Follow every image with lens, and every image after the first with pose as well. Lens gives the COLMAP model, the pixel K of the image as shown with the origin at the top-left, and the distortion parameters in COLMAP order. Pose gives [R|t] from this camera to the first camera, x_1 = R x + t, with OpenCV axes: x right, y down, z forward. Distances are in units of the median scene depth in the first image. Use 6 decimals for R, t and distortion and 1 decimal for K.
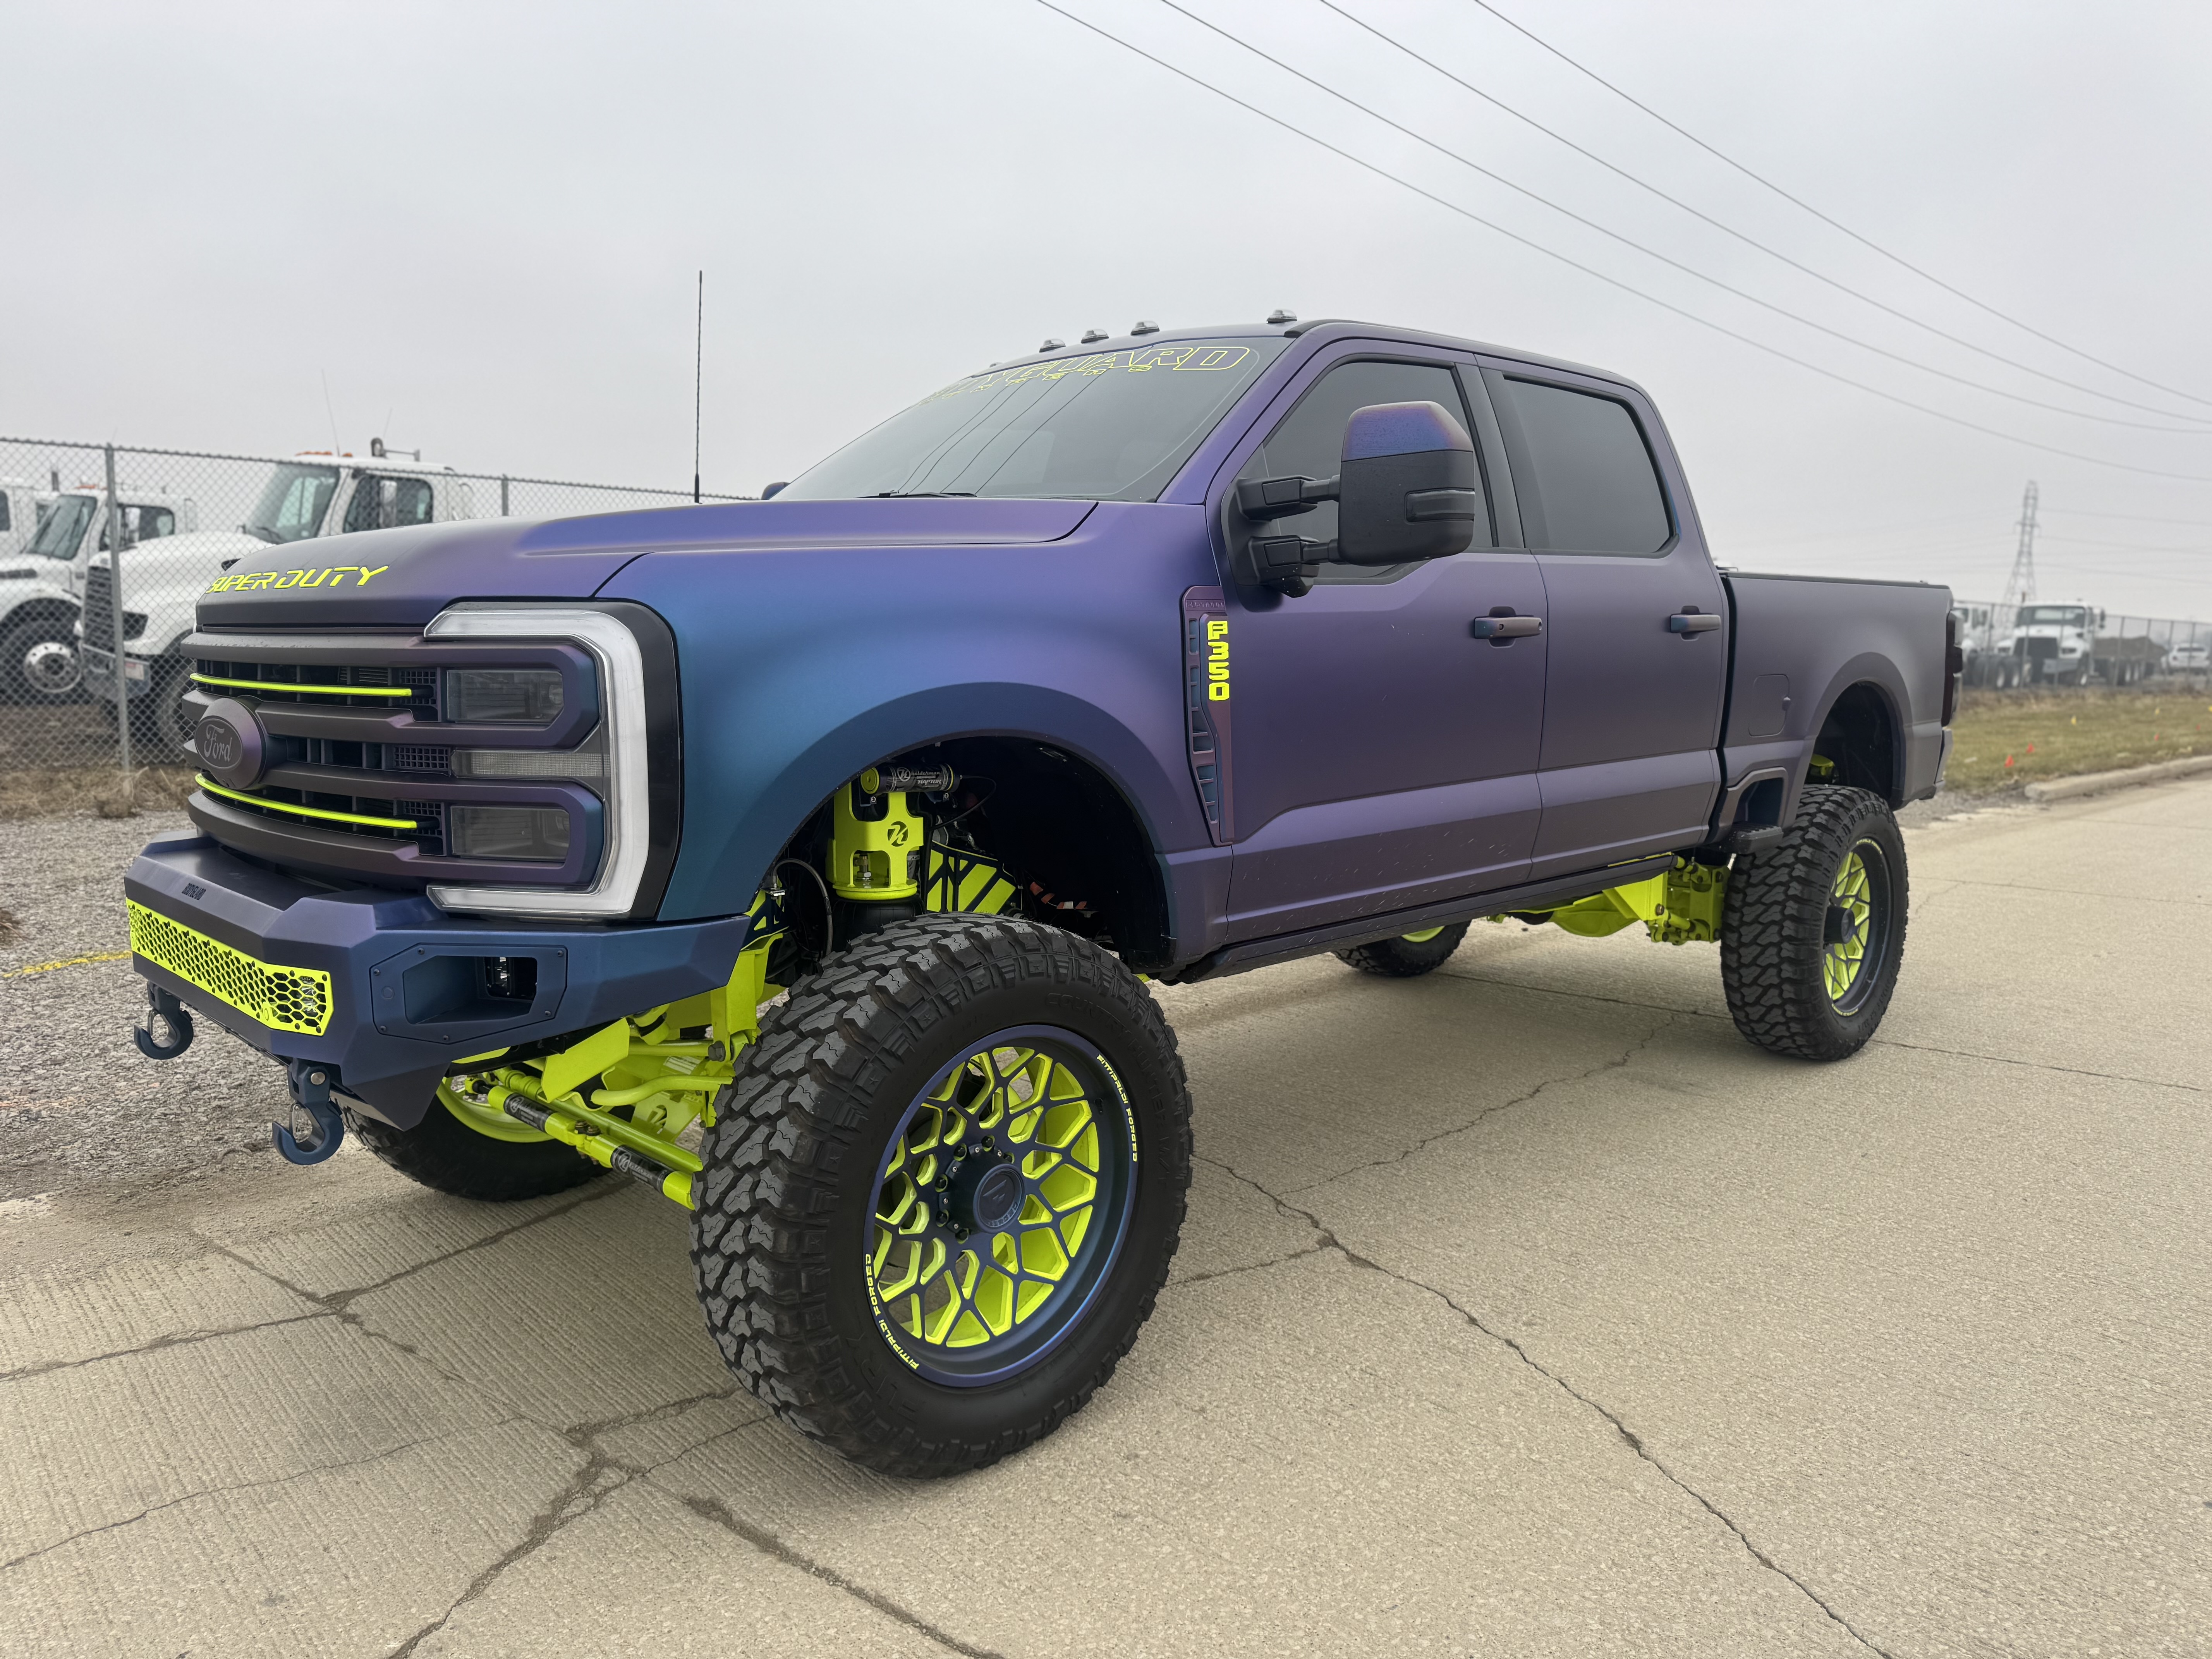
lens RADIAL K [[1555.8, 0, 1119.4], [0, 1555.8, 844.5], [0, 0, 1]] dist [0.061652, -0.083967]
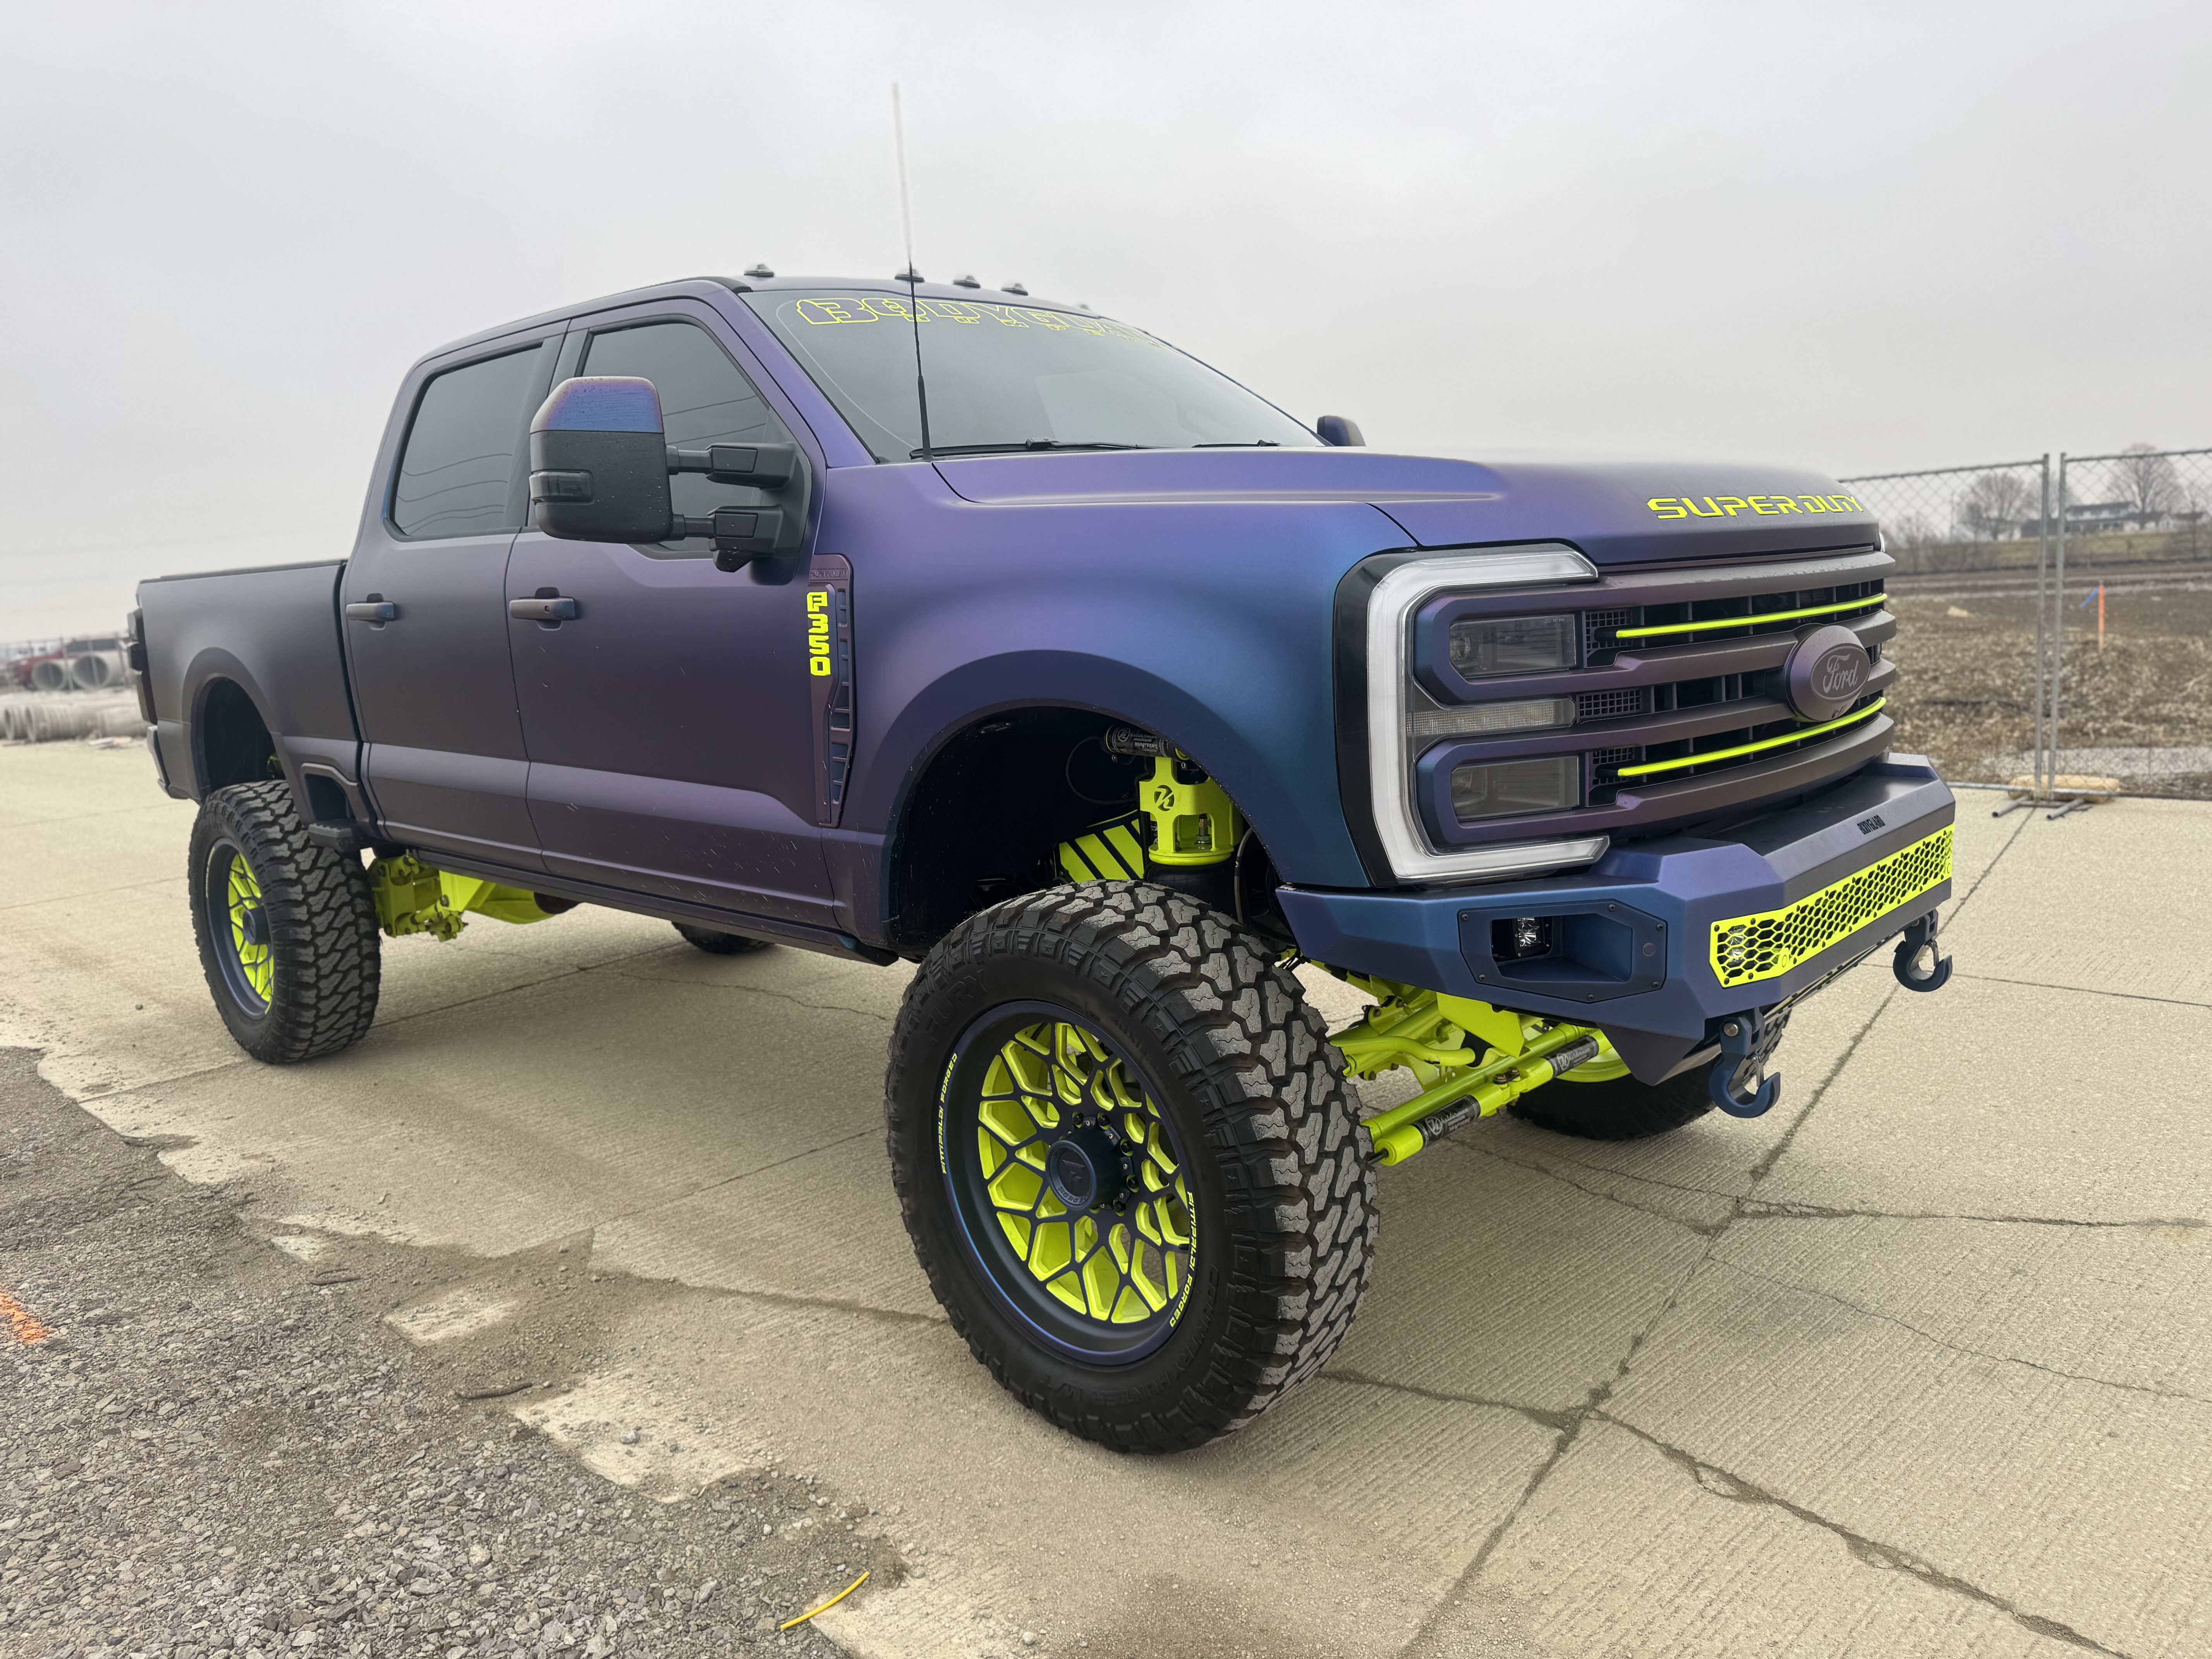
lens RADIAL K [[1536.3, 0, 1099.6], [0, 1536.3, 843.0], [0, 0, 1]] dist [0.074116, -0.121673]
pose [[-0.033966, -0.169010, 0.985029, -1.360212], [0.189673, 0.966595, 0.172387, -0.191614], [-0.981260, 0.192689, -0.000775, 1.317167]]
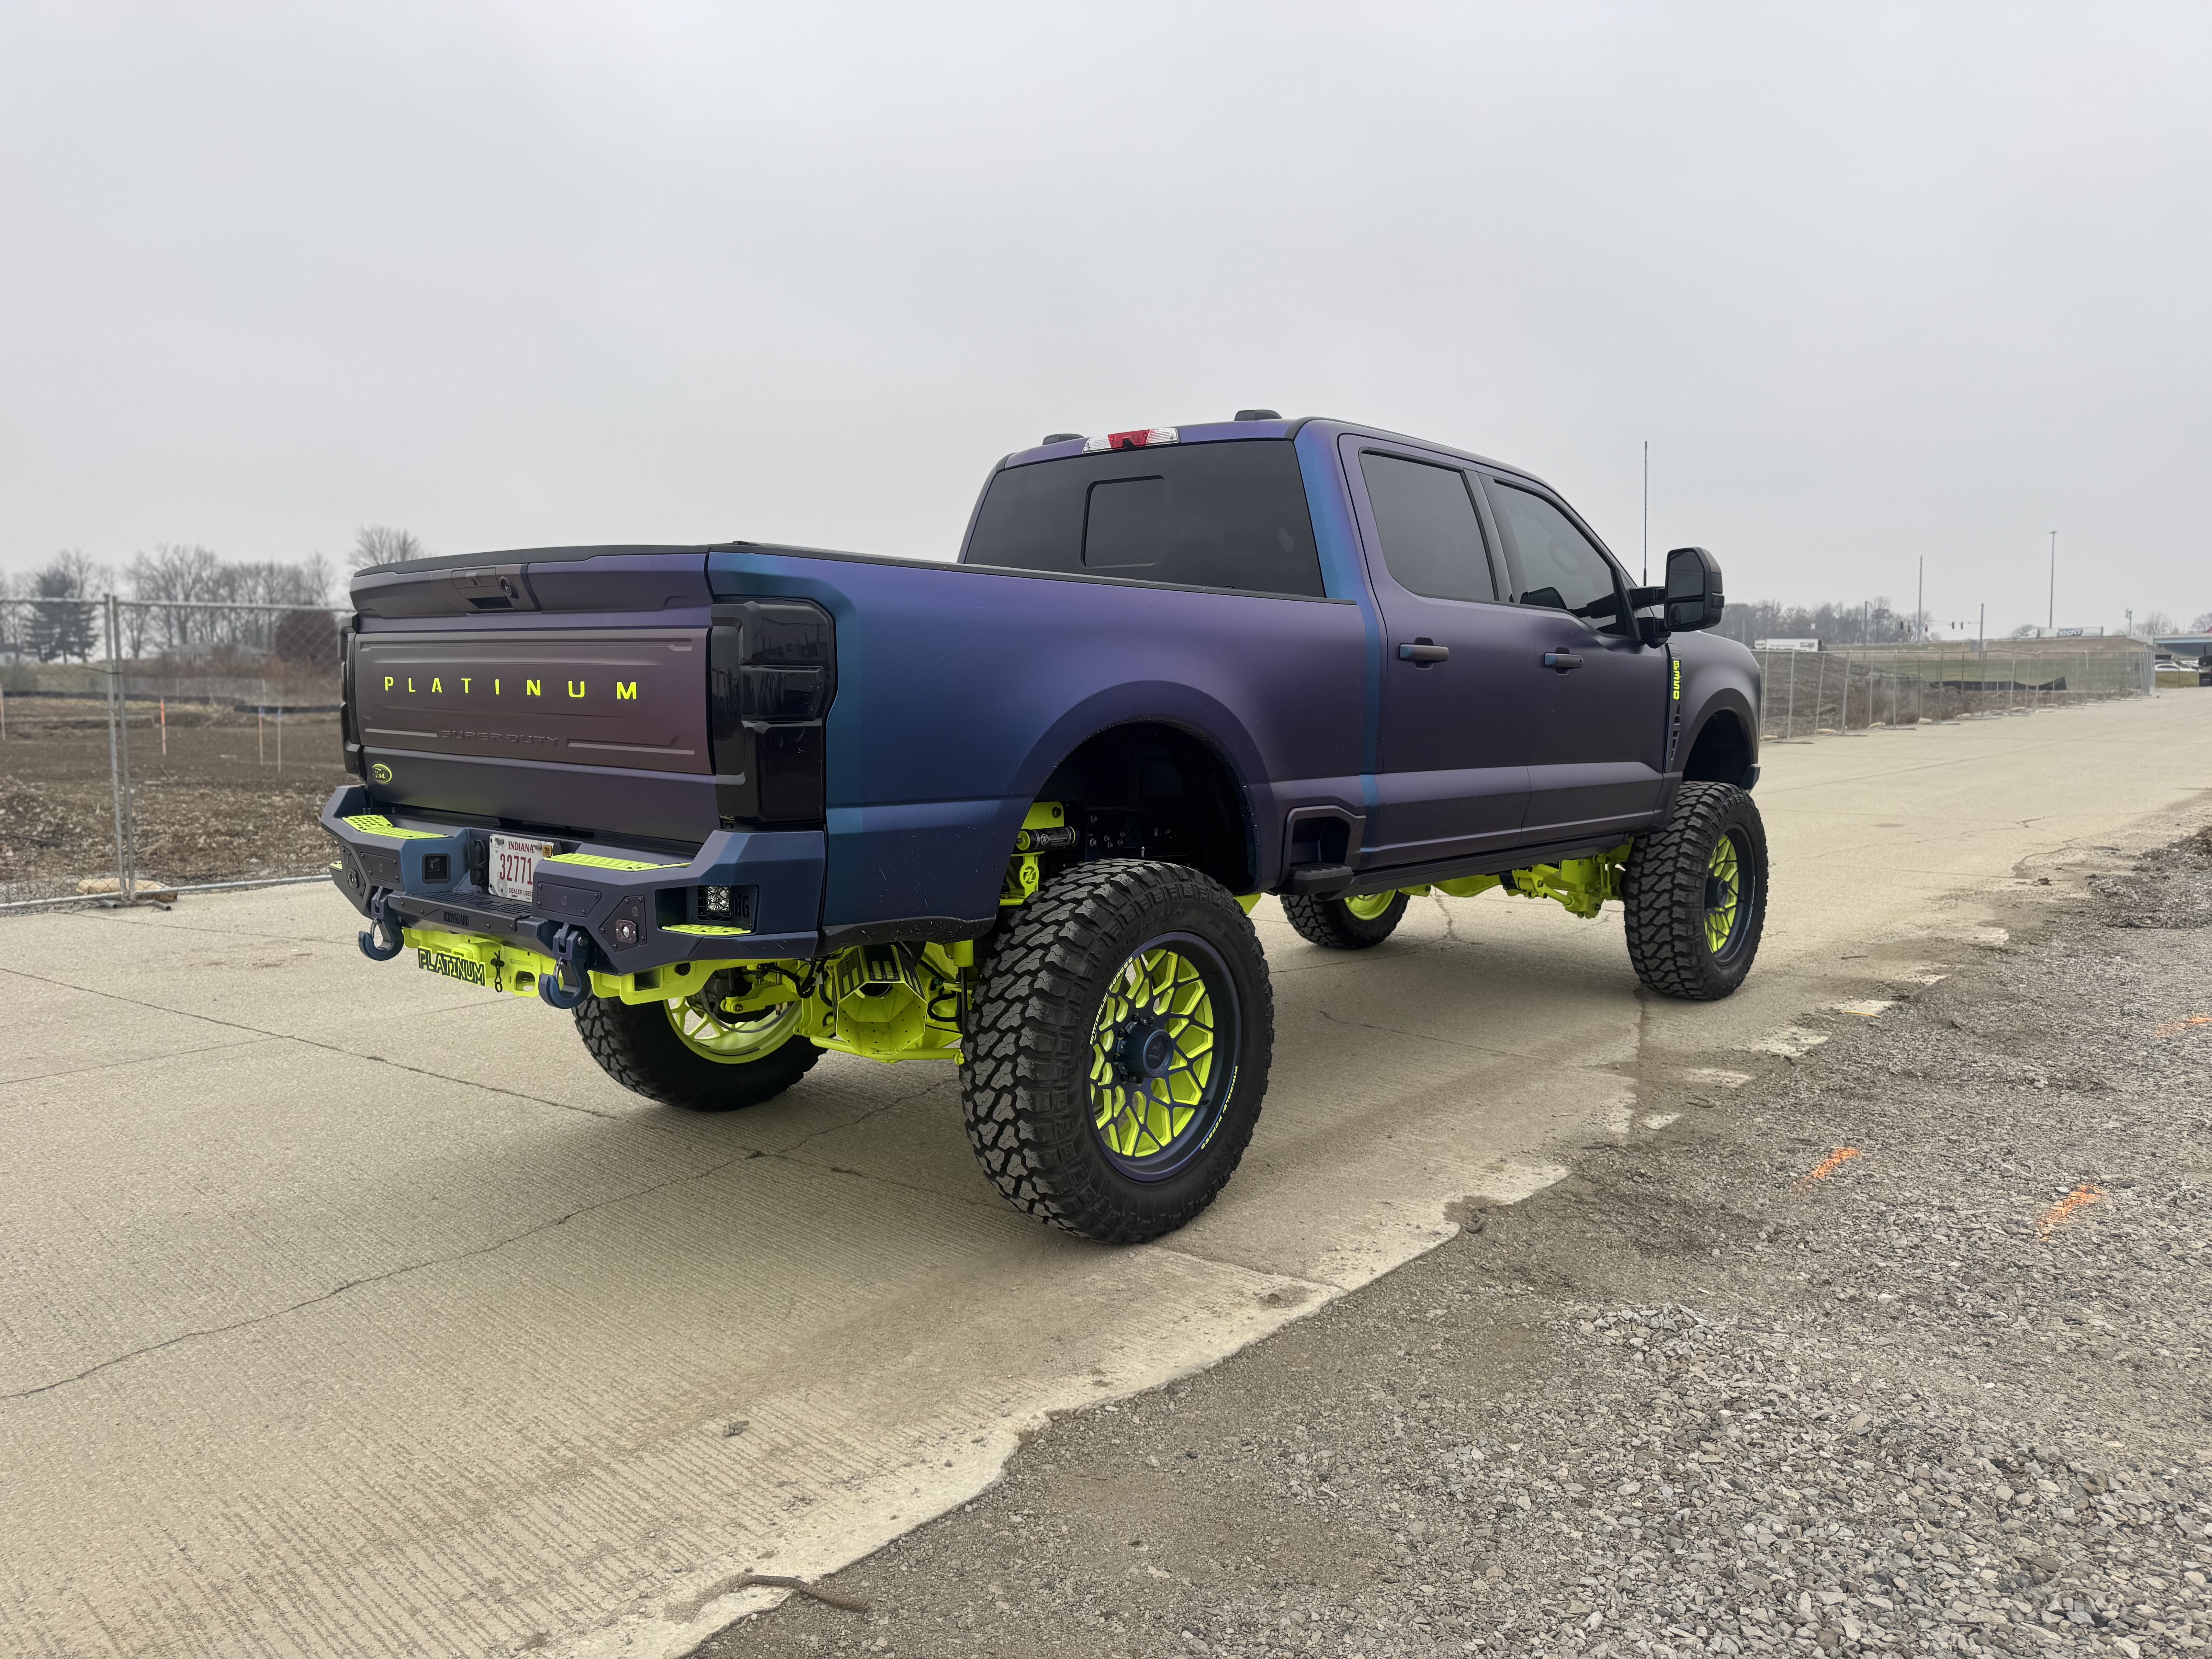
lens RADIAL K [[1536.3, 0, 1099.6], [0, 1536.3, 843.0], [0, 0, 1]] dist [0.074116, -0.121673]
pose [[-0.997638, -0.007006, -0.068332, 1.487950], [-0.023606, 0.969163, 0.245287, -0.604718], [0.064506, 0.246321, -0.967039, 4.580725]]
